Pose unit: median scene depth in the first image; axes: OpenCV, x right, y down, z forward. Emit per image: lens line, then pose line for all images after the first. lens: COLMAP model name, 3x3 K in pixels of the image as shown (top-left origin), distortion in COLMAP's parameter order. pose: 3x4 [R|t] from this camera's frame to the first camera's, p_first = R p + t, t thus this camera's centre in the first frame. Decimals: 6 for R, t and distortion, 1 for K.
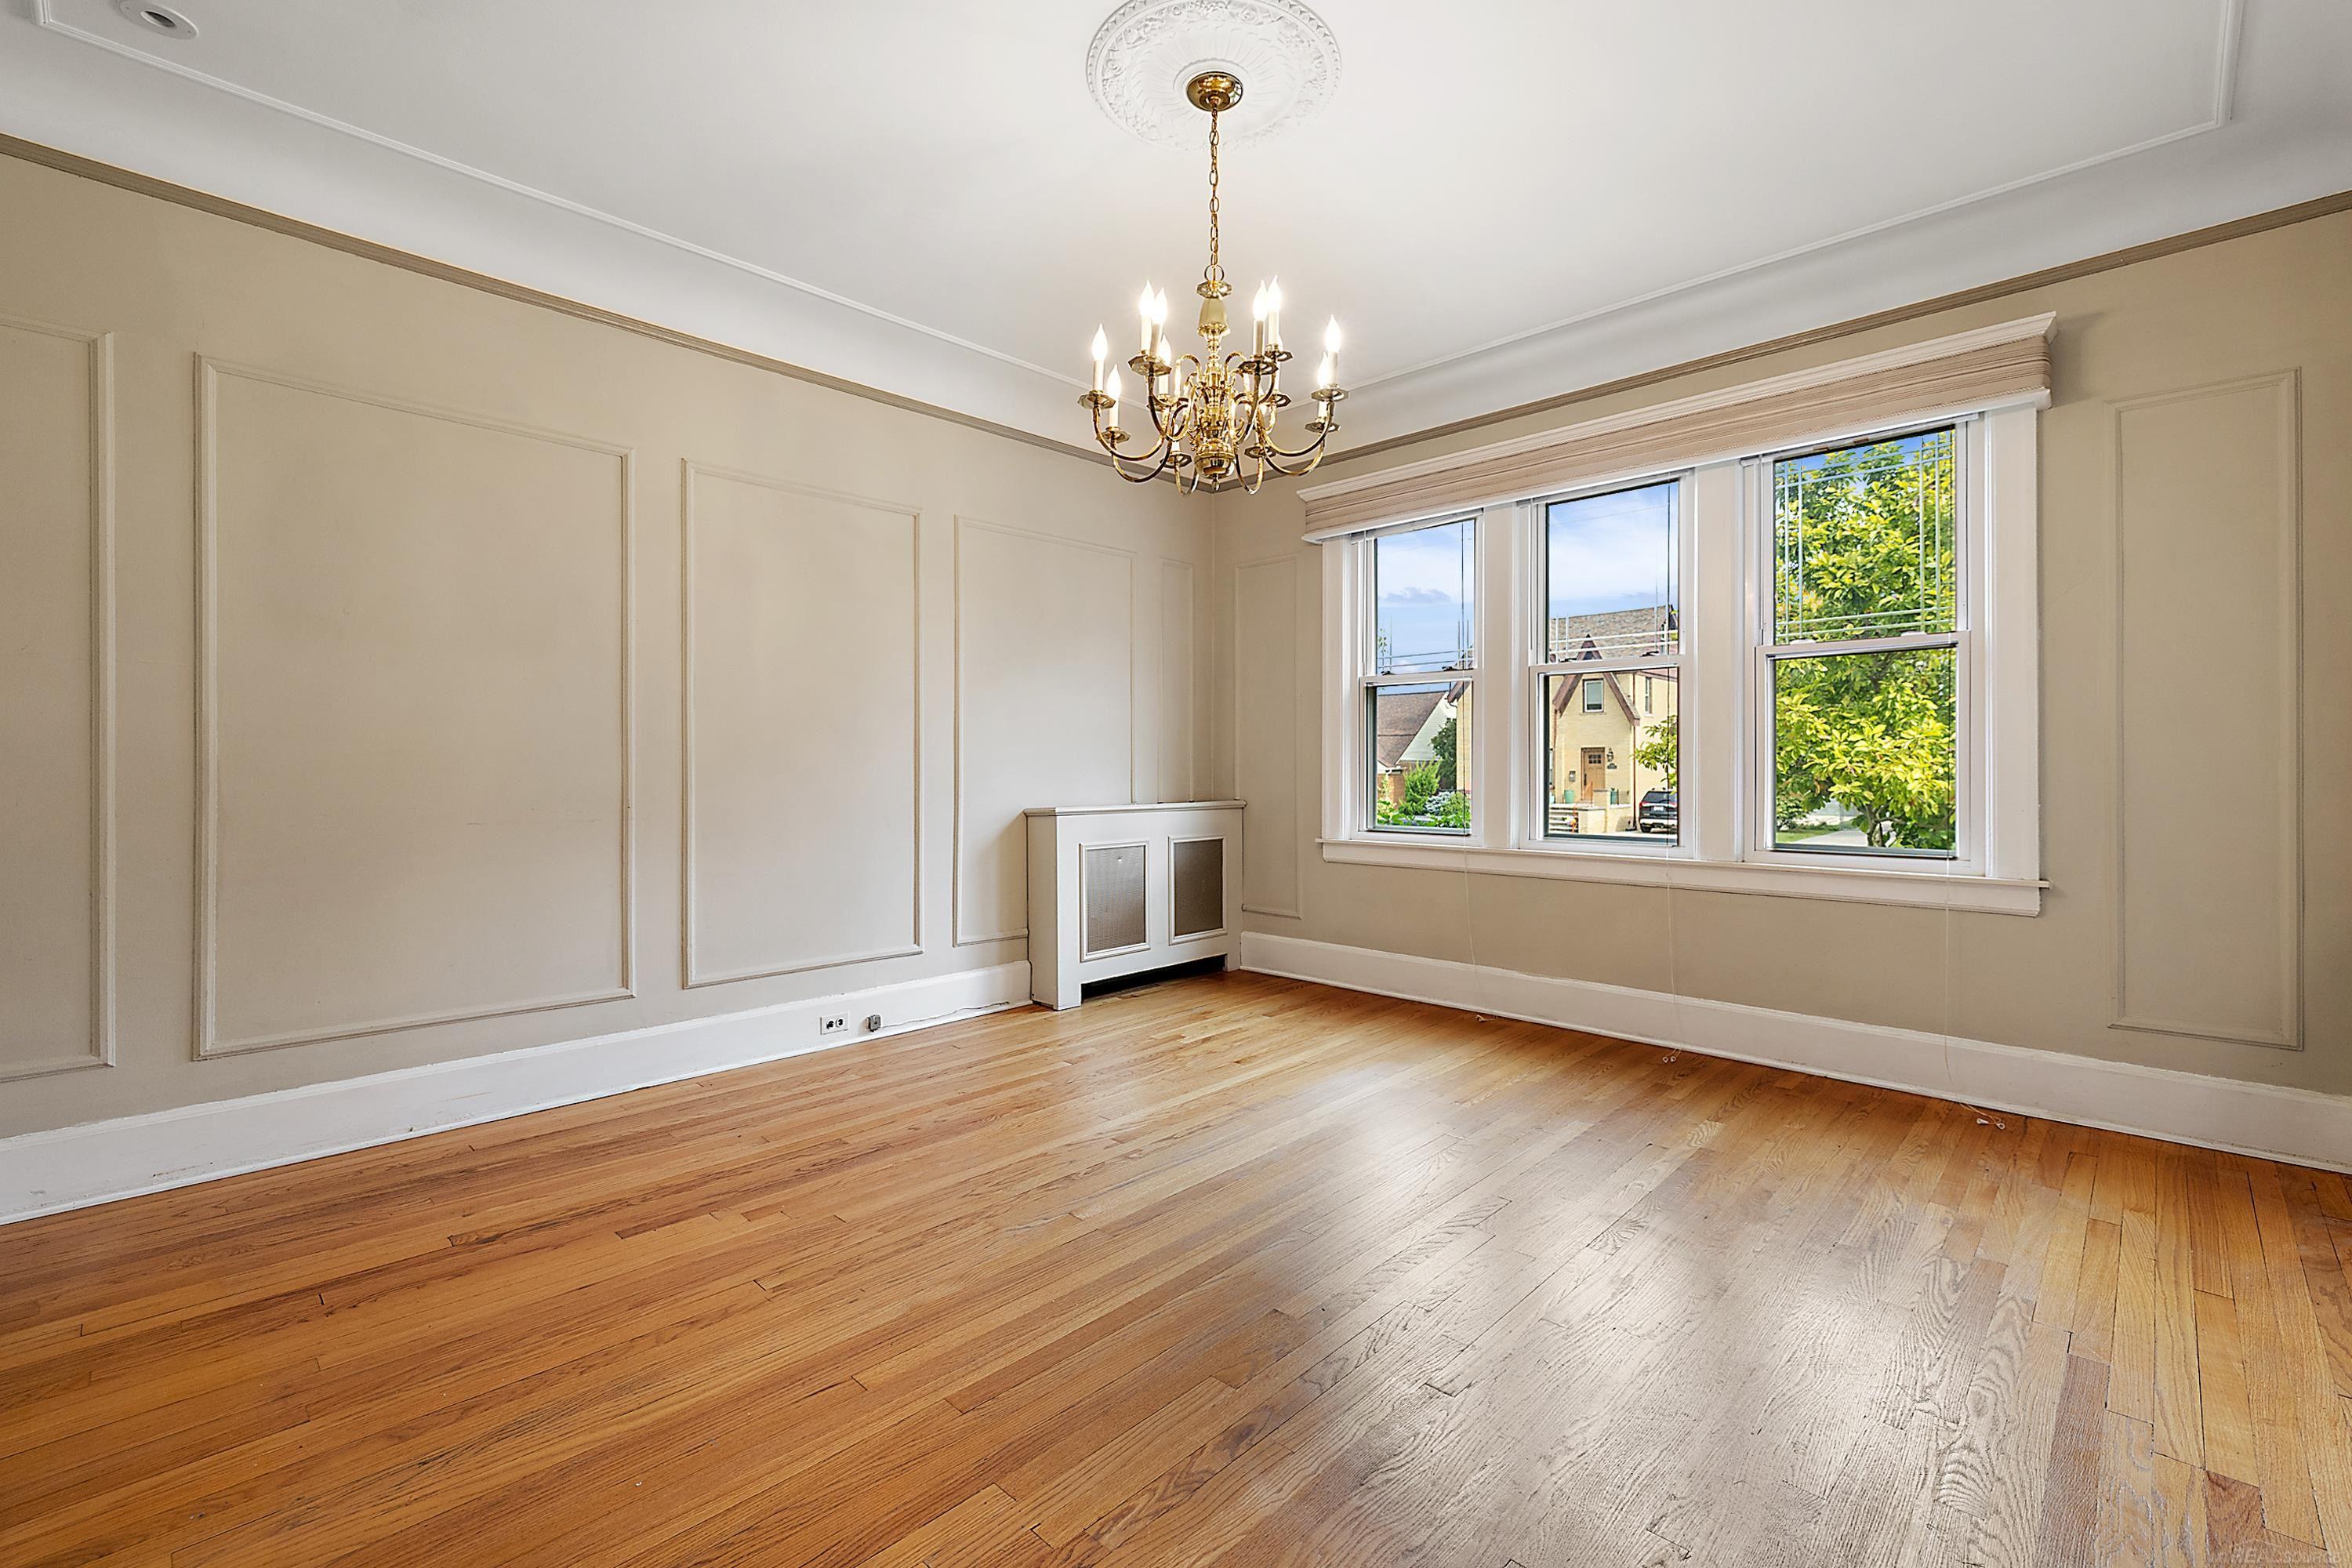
lens RADIAL K [[999.5, 0, 1181.7], [0, 999.5, 768.9], [0, 0, 1]] dist [0.000135, -0.000207]
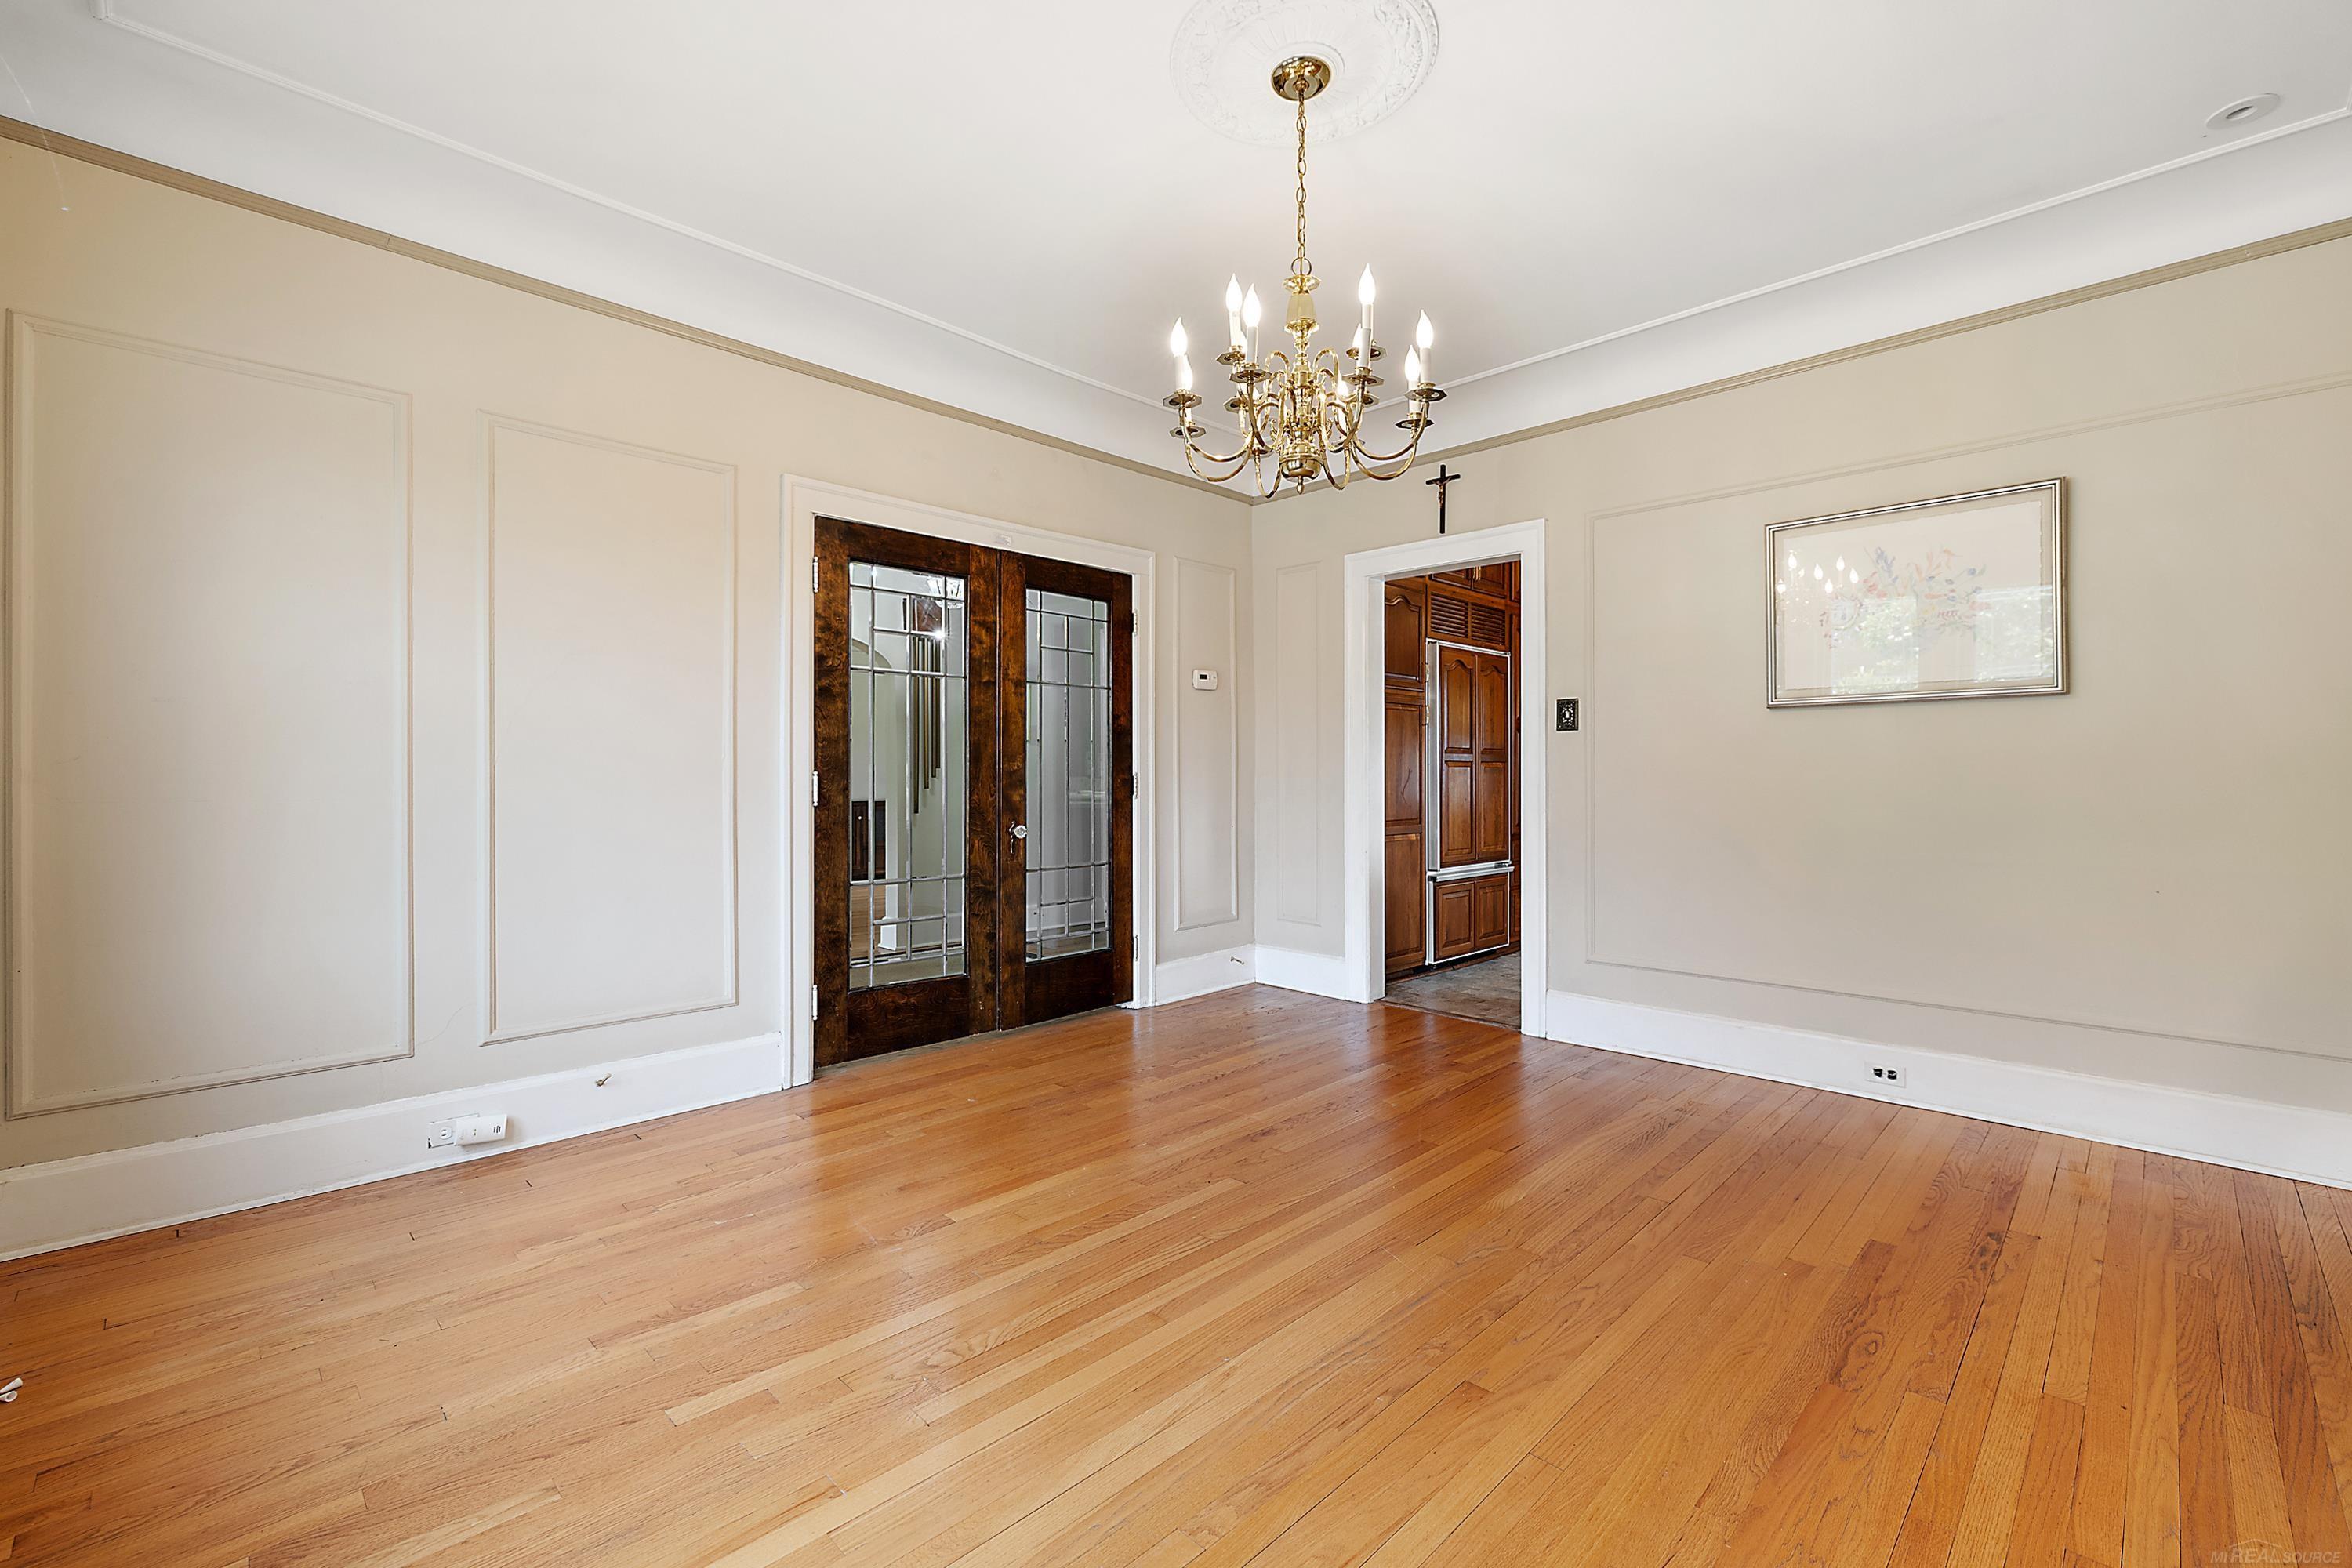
lens RADIAL K [[999.5, 0, 1181.7], [0, 999.5, 768.9], [0, 0, 1]] dist [0.000135, -0.000207]
pose [[-0.999968, 0.002072, 0.007677, 0.132501], [0.002082, 0.999997, 0.001206, -0.016107], [-0.007674, 0.001222, -0.999970, 1.893586]]
